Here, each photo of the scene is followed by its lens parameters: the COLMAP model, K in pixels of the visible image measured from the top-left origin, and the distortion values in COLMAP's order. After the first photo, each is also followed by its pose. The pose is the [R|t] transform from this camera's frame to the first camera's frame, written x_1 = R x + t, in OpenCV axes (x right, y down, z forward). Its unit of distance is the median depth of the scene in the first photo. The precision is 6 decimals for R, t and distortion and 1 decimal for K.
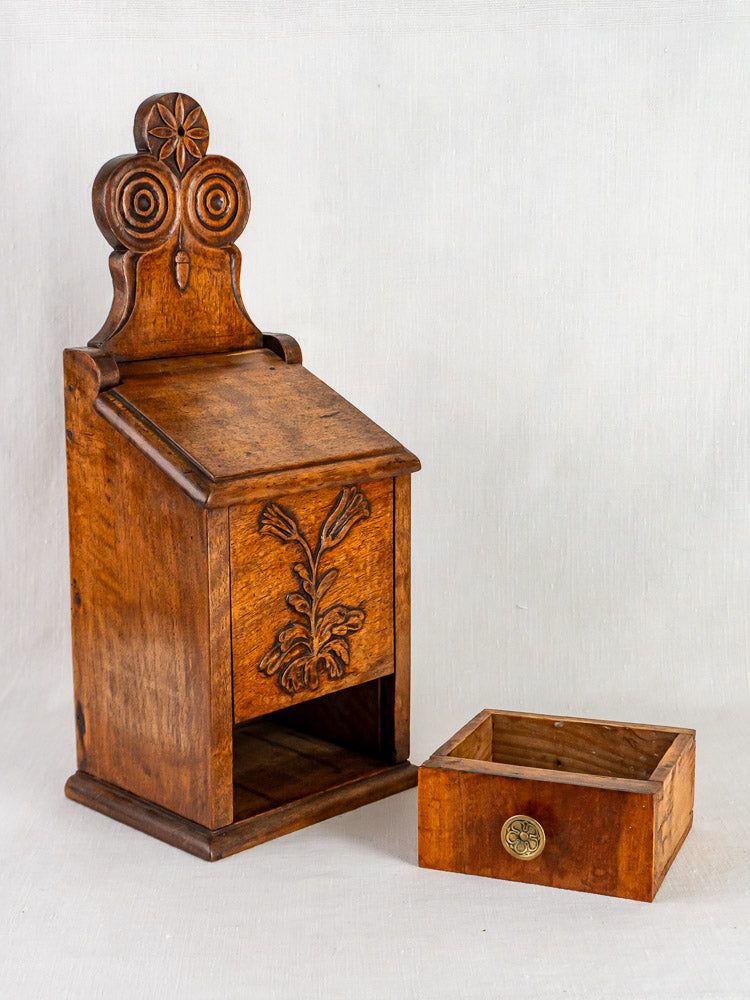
lens RADIAL K [[1629.3, 0, 365.6], [0, 1629.3, 499.6], [0, 0, 1]] dist [-0.028492, 0.125228]
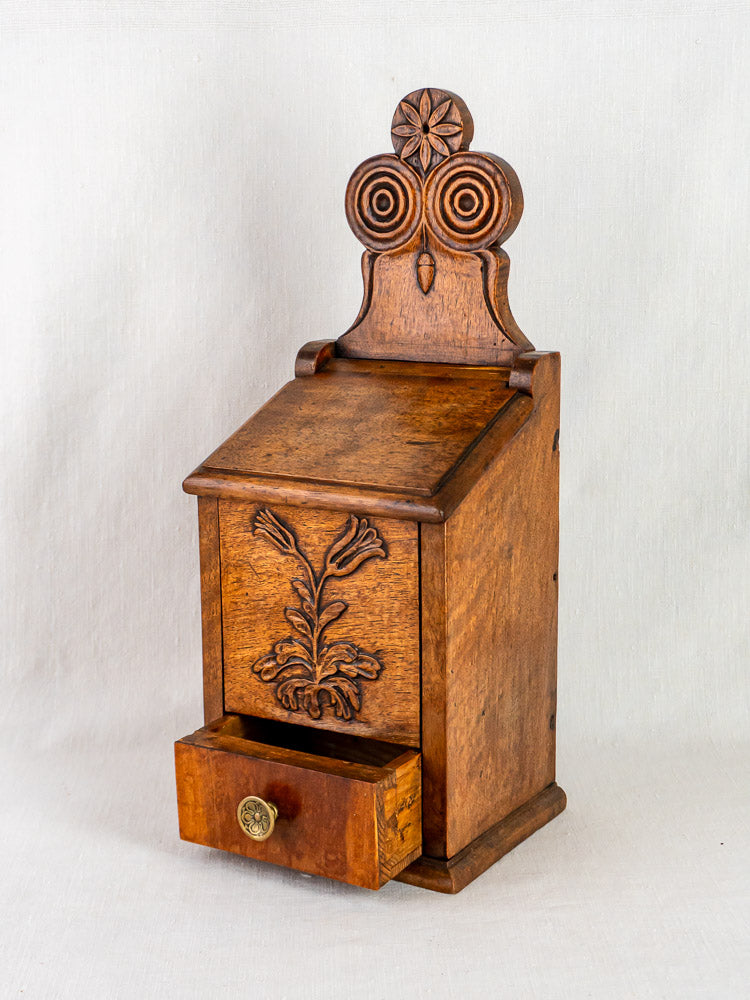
lens RADIAL K [[1588.7, 0, 357.4], [0, 1588.7, 498.5], [0, 0, 1]] dist [-0.018179, -0.039048]
pose [[0.209036, 0.185160, -0.960219, 0.831726], [-0.177193, 0.972829, 0.149018, -0.148905], [0.961721, 0.138994, 0.236165, 0.784530]]
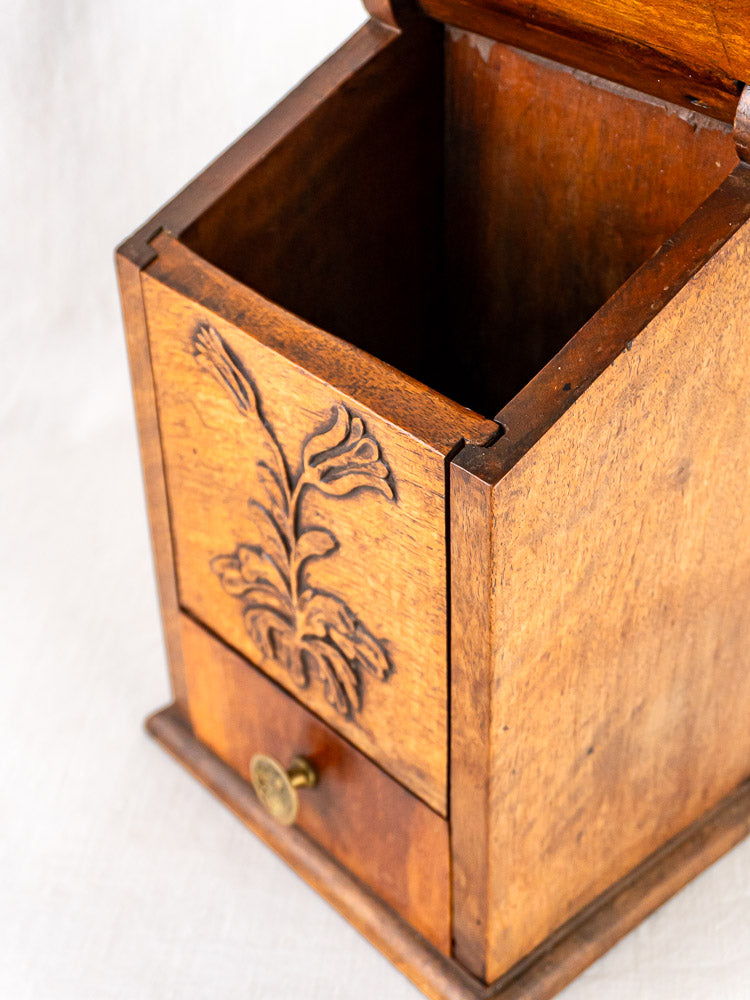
lens RADIAL K [[1668.1, 0, 370.7], [0, 1668.1, 434.2], [0, 0, 1]] dist [0.033334, -0.010955]
pose [[-0.077051, 0.571513, -0.816967, 0.360628], [-0.165987, 0.800615, 0.575729, -0.262808], [0.983113, 0.179966, 0.033175, 0.986029]]
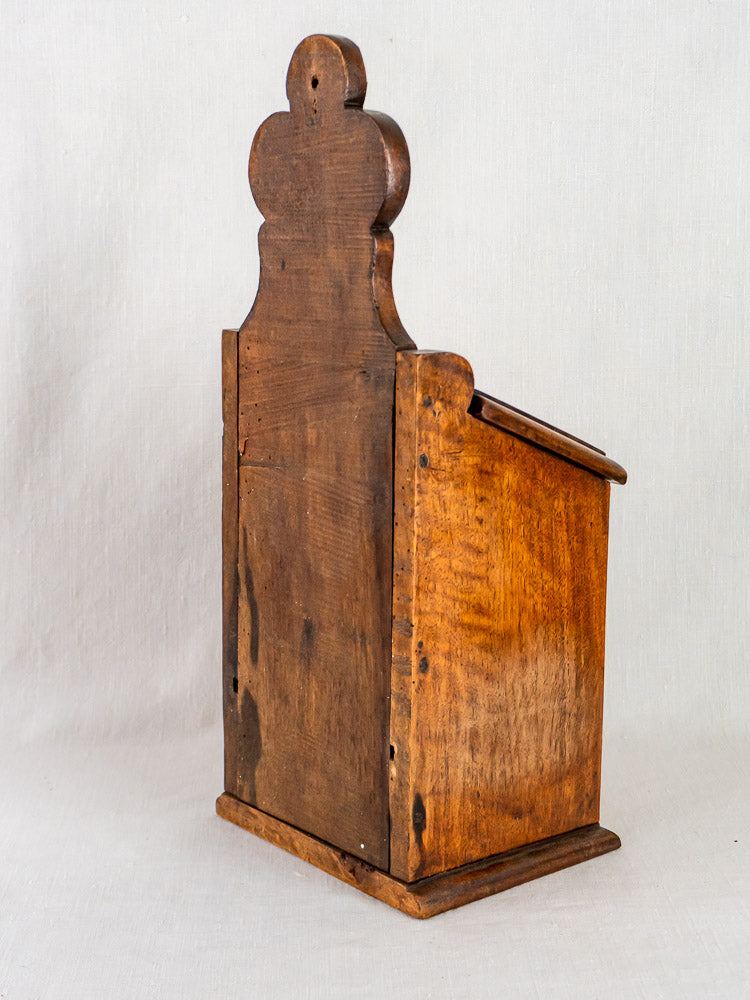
lens RADIAL K [[1686.0, 0, 375.0], [0, 1686.0, 500.0], [0, 0, 1]] dist [-0.010213, -0.023798]
pose [[0.088176, -0.184356, 0.978896, -0.997405], [0.184638, 0.968719, 0.165808, -0.163121], [-0.978843, 0.166121, 0.119457, 0.931542]]
